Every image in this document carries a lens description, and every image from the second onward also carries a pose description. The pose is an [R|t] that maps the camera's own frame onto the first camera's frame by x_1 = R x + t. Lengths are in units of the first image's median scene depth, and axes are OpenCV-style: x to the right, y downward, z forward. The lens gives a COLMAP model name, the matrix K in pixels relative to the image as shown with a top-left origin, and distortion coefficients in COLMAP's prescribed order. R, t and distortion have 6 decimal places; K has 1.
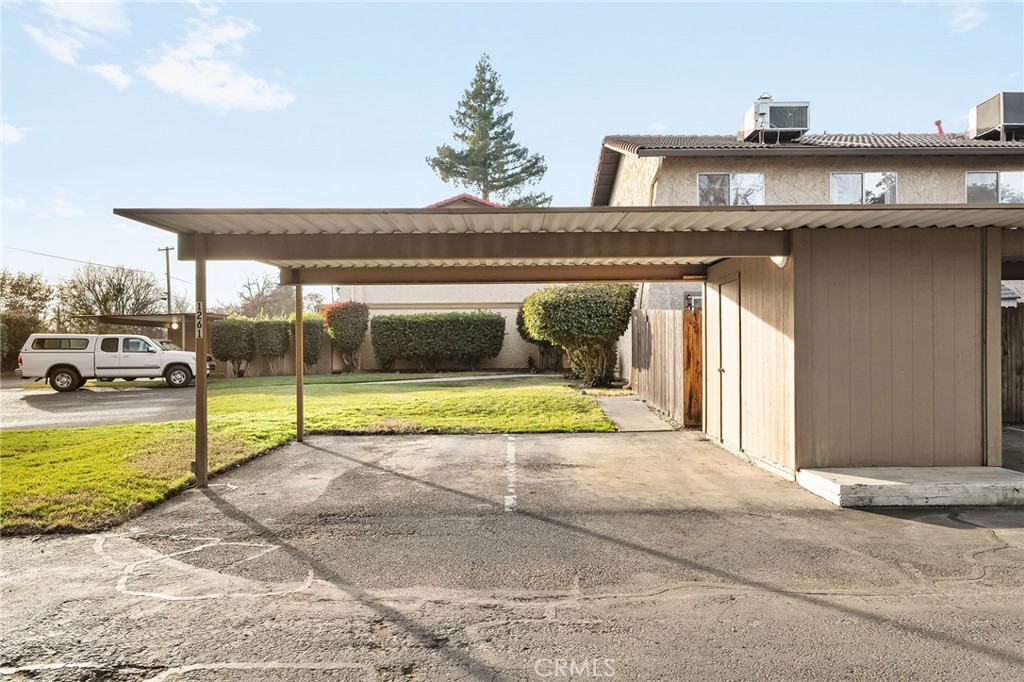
lens RADIAL K [[727.2, 0, 512.6], [0, 727.2, 341.1], [0, 0, 1]] dist [0.000536, 0.001315]
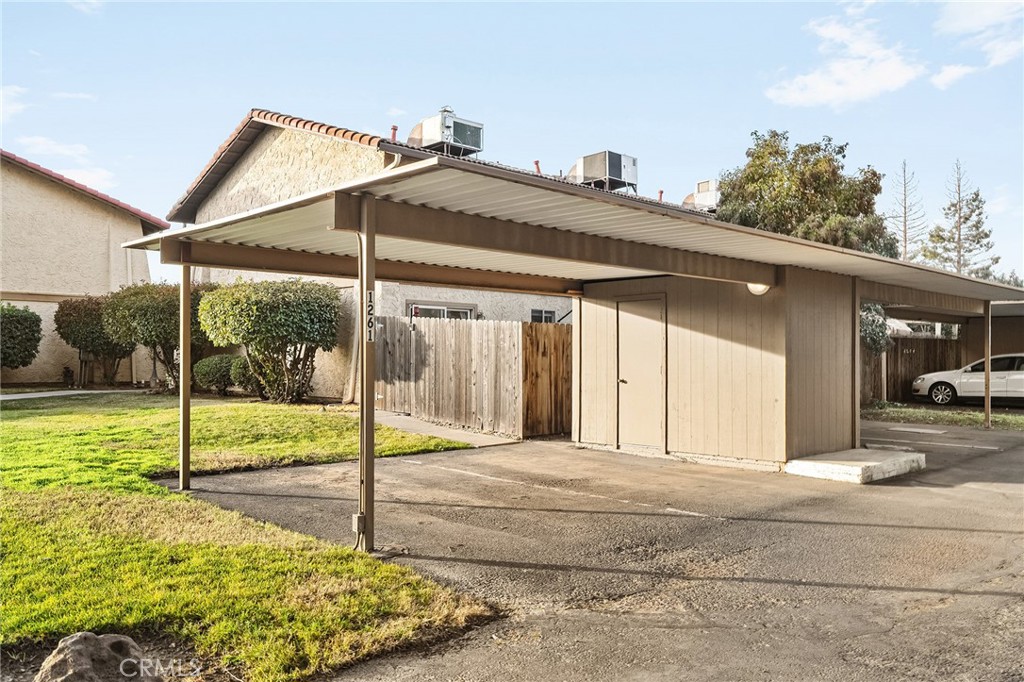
lens RADIAL K [[800.1, 0, 512.1], [0, 800.1, 346.1], [0, 0, 1]] dist [-0.014781, -0.000042]
pose [[0.732505, 0.021386, 0.680425, -0.411907], [-0.018216, 0.999764, -0.011813, 0.003244], [-0.680518, -0.003741, 0.732722, 0.156908]]
